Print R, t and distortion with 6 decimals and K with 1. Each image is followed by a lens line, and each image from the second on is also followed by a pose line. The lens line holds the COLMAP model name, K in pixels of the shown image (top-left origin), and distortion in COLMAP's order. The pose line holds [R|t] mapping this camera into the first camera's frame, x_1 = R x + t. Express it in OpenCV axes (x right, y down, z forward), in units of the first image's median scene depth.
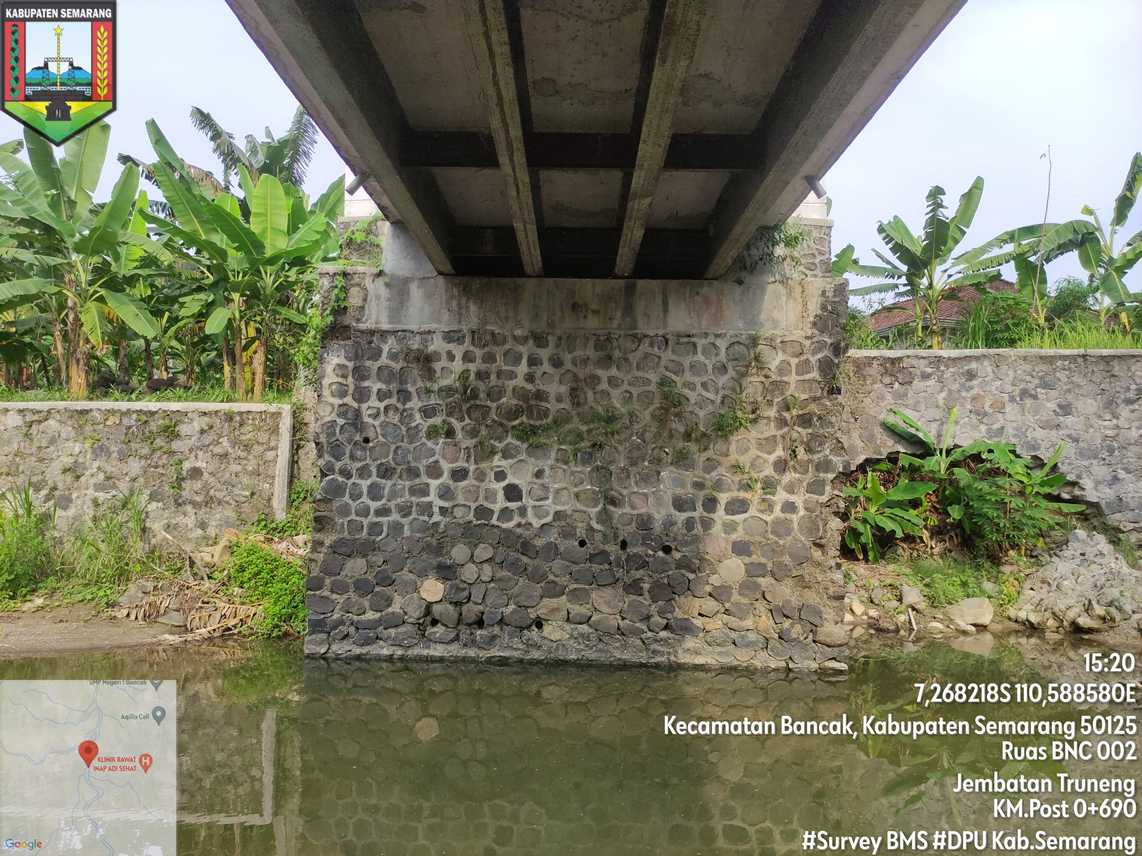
lens RADIAL K [[841.3, 0, 569.2], [0, 841.3, 426.3], [0, 0, 1]] dist [0.069107, -0.080846]
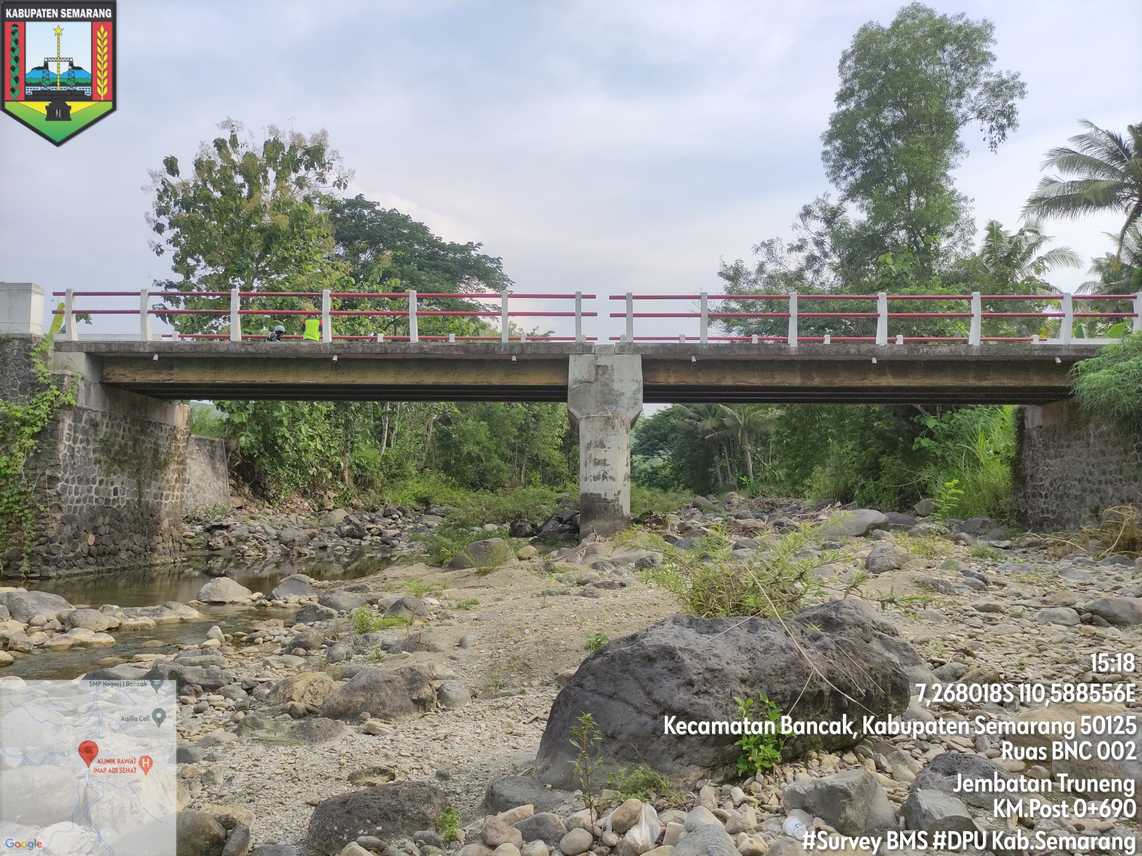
lens RADIAL K [[841.3, 0, 569.2], [0, 841.3, 426.3], [0, 0, 1]] dist [0.069107, -0.080846]
pose [[-0.007379, 0.077463, 0.996968, -2.209582], [-0.064983, 0.994850, -0.077780, 0.008891], [-0.997859, -0.065360, -0.002307, -0.118817]]
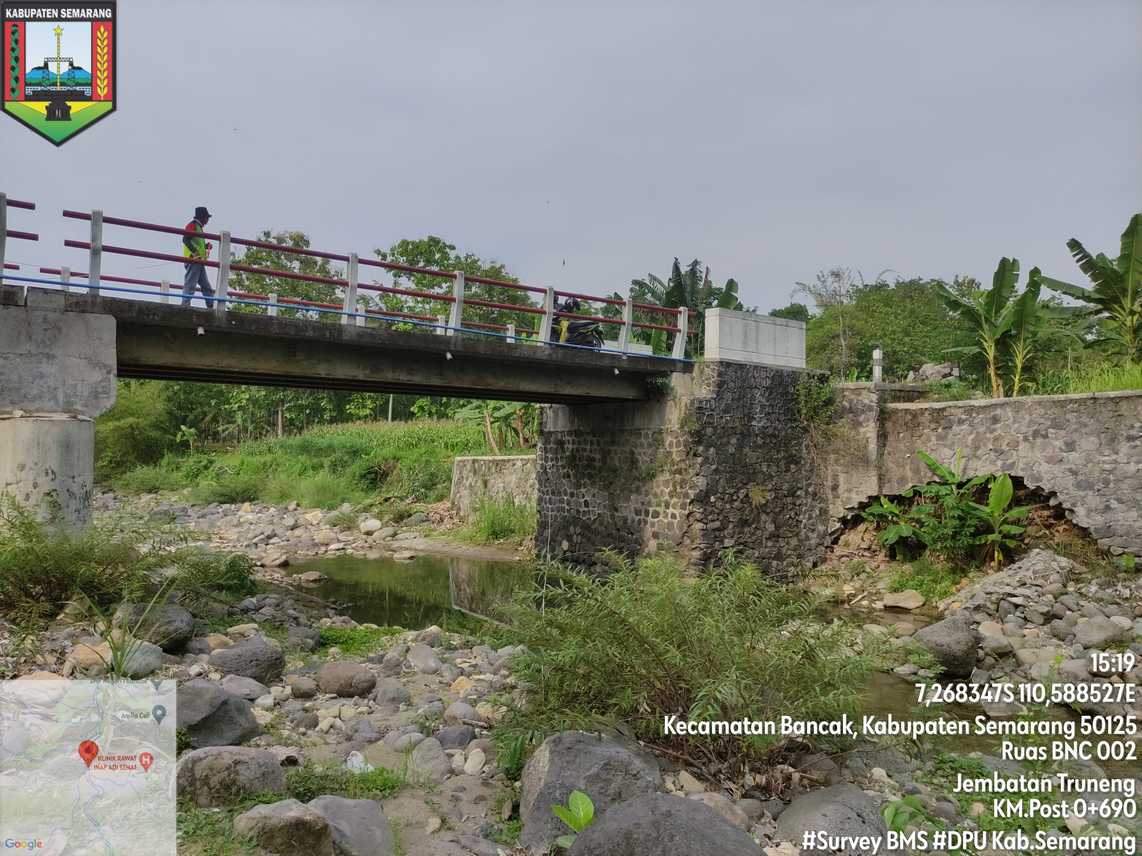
lens RADIAL K [[841.3, 0, 569.2], [0, 841.3, 426.3], [0, 0, 1]] dist [0.069107, -0.080846]
pose [[0.614454, -0.038850, -0.787995, 1.638370], [0.045484, 0.998870, -0.013779, -0.094690], [0.787640, -0.027375, 0.615527, -0.381287]]
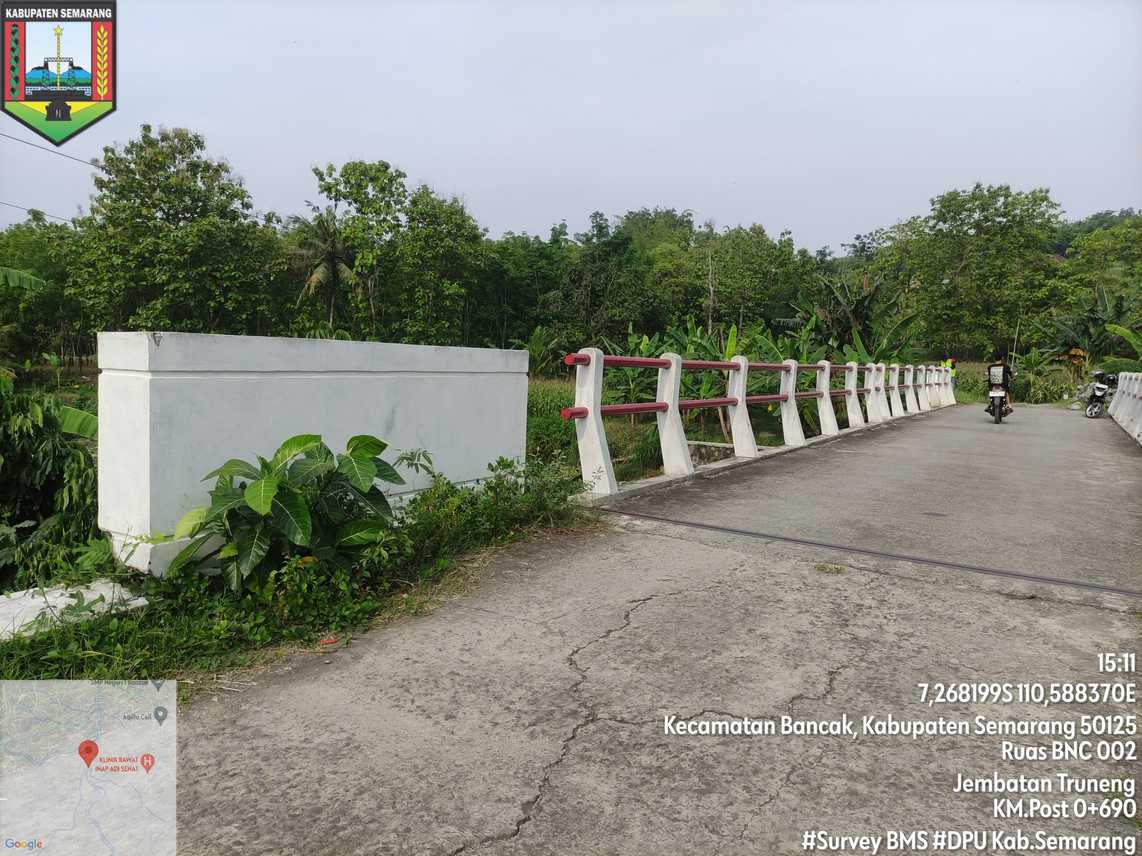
lens RADIAL K [[842.8, 0, 570.2], [0, 842.8, 425.6], [0, 0, 1]] dist [0.063389, -0.070284]
pose [[0.869241, 0.049435, -0.491910, 0.090283], [0.013193, 0.992314, 0.123037, -0.568066], [0.494212, -0.113438, 0.861908, -2.054339]]
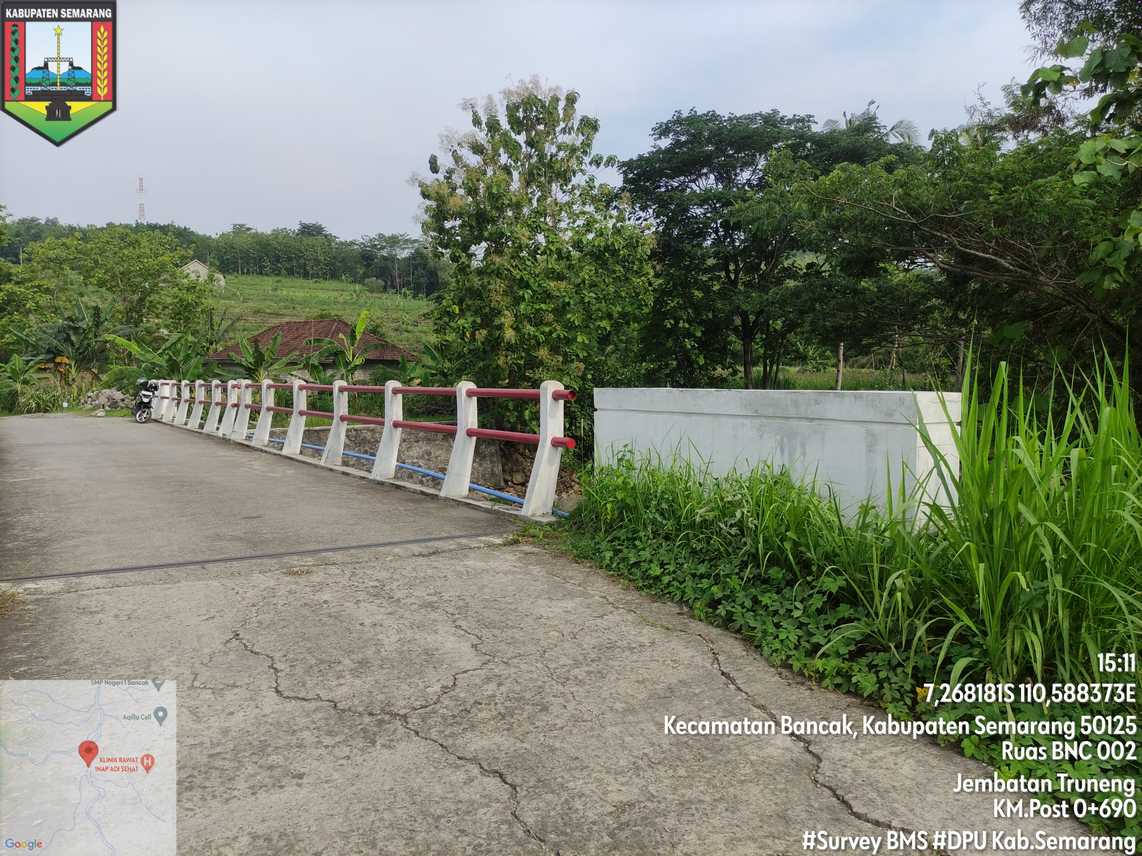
lens RADIAL K [[840.0, 0, 569.2], [0, 840.0, 426.1], [0, 0, 1]] dist [0.072842, -0.085818]
pose [[0.829062, -0.047693, 0.557119, -0.177048], [-0.019230, 0.993334, 0.113653, -0.583393], [-0.558826, -0.104939, 0.822618, -2.108229]]
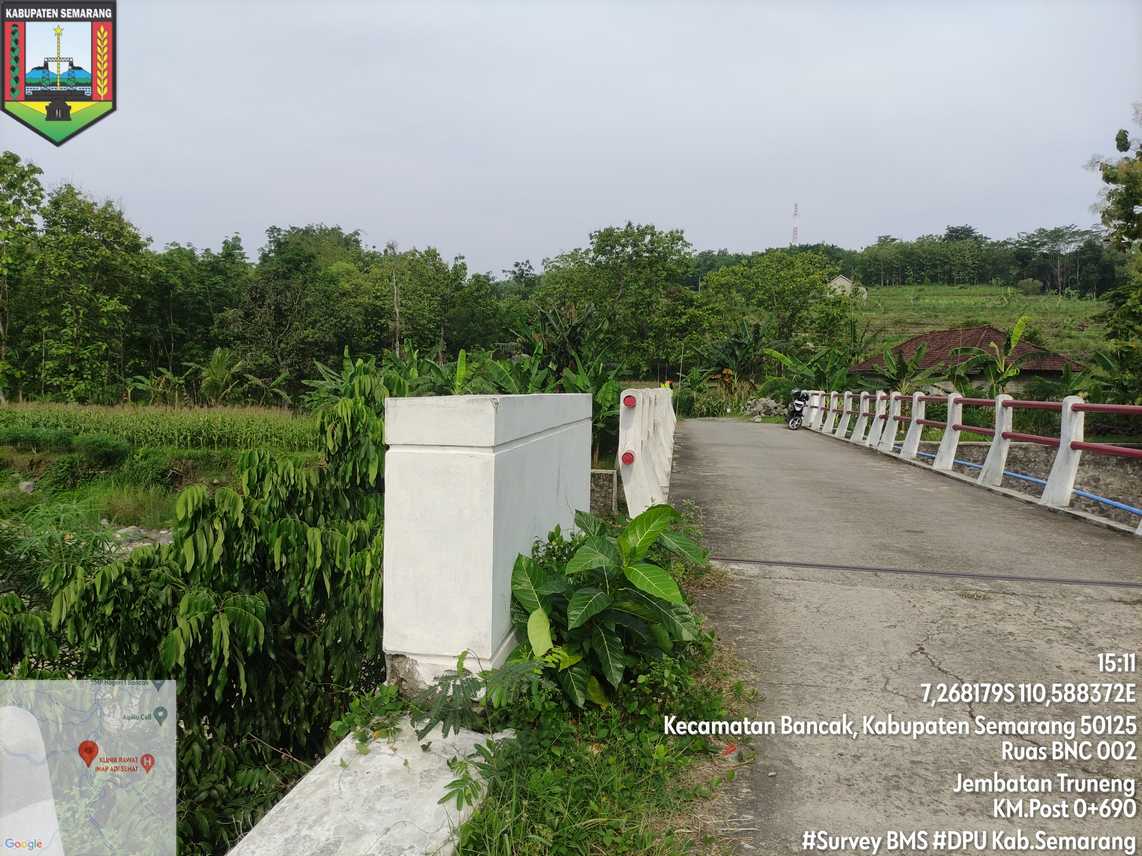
lens RADIAL K [[841.3, 0, 569.2], [0, 841.3, 426.3], [0, 0, 1]] dist [0.069107, -0.080846]
pose [[0.992517, 0.003282, -0.122060, -0.209038], [0.009626, 0.994424, 0.105011, -0.587147], [0.121724, -0.105400, 0.986952, -2.111784]]
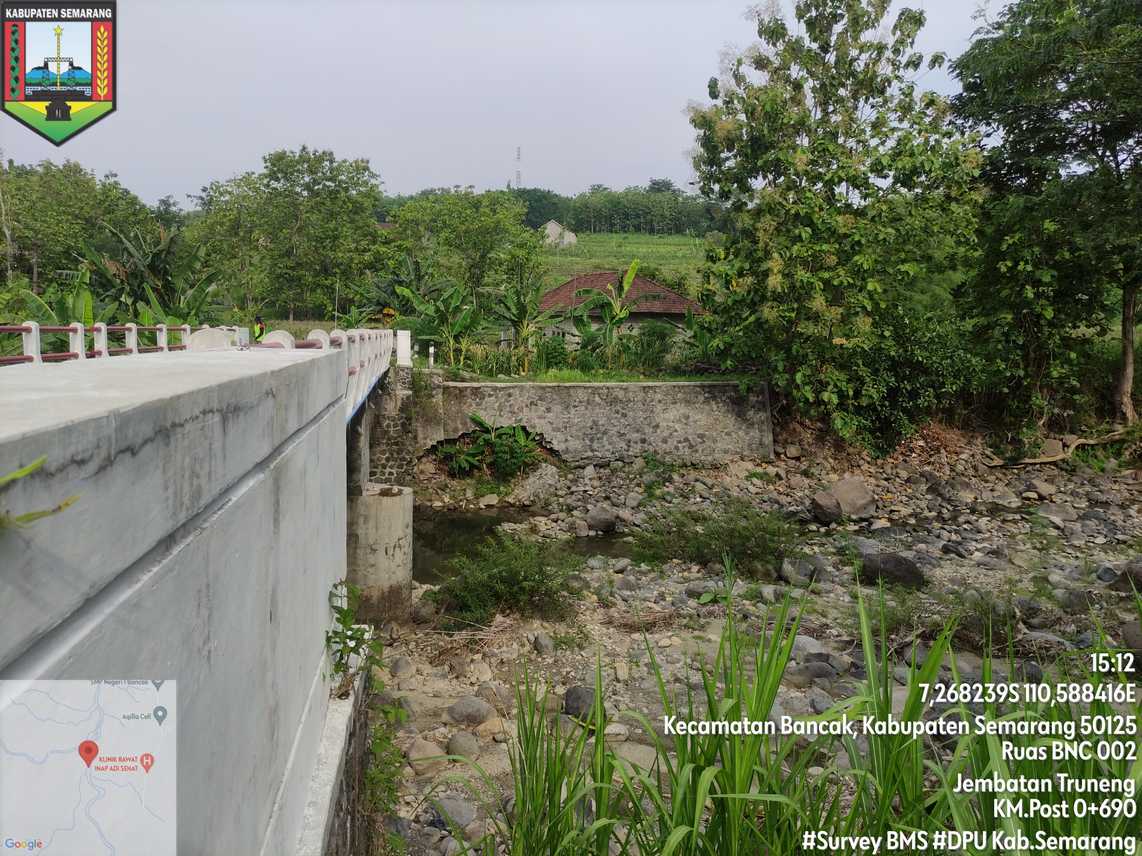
lens RADIAL K [[841.3, 0, 569.2], [0, 841.3, 426.3], [0, 0, 1]] dist [0.069107, -0.080846]
pose [[0.982396, -0.020098, 0.185724, 0.323021], [-0.012292, 0.985087, 0.171617, -0.560206], [-0.186404, -0.170878, 0.967499, -1.858013]]
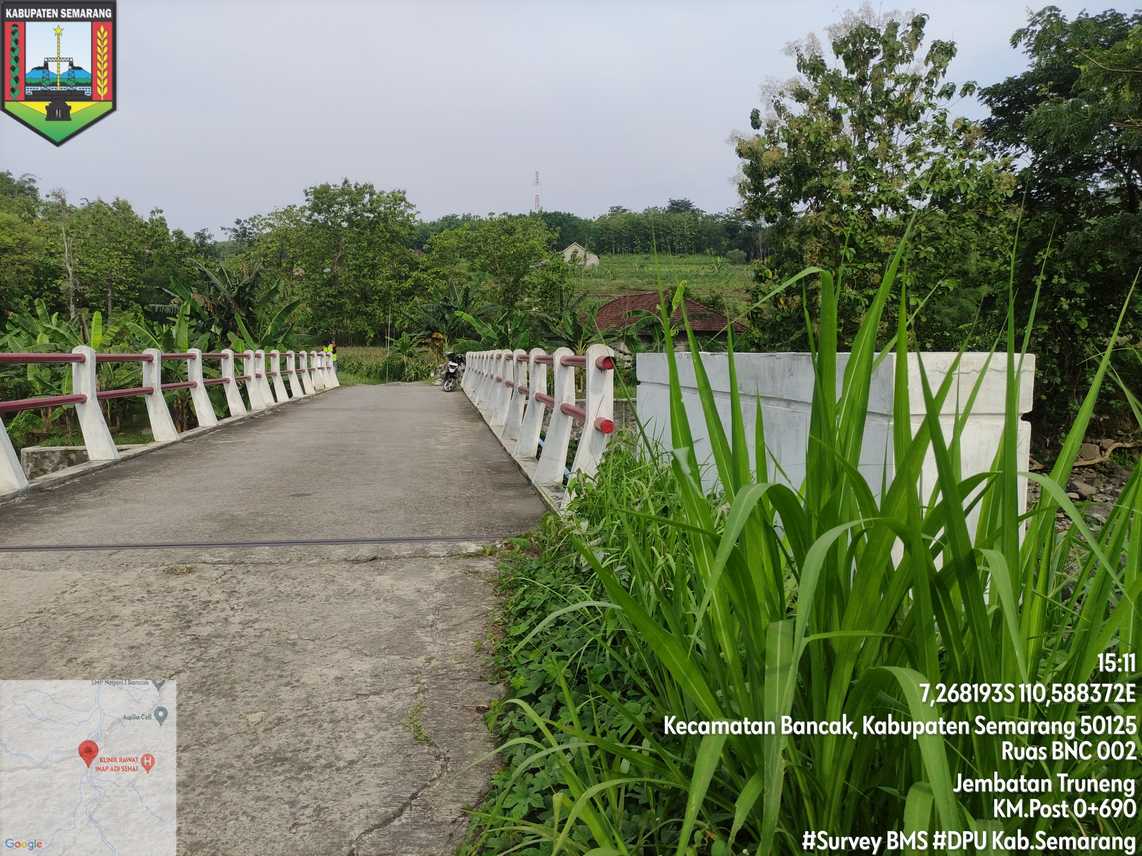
lens RADIAL K [[840.0, 0, 569.2], [0, 840.0, 426.1], [0, 0, 1]] dist [0.072842, -0.085818]
pose [[0.986170, -0.034593, 0.162089, 0.121422], [0.010407, 0.988970, 0.147747, -0.567675], [-0.165412, -0.144016, 0.975653, -2.043902]]
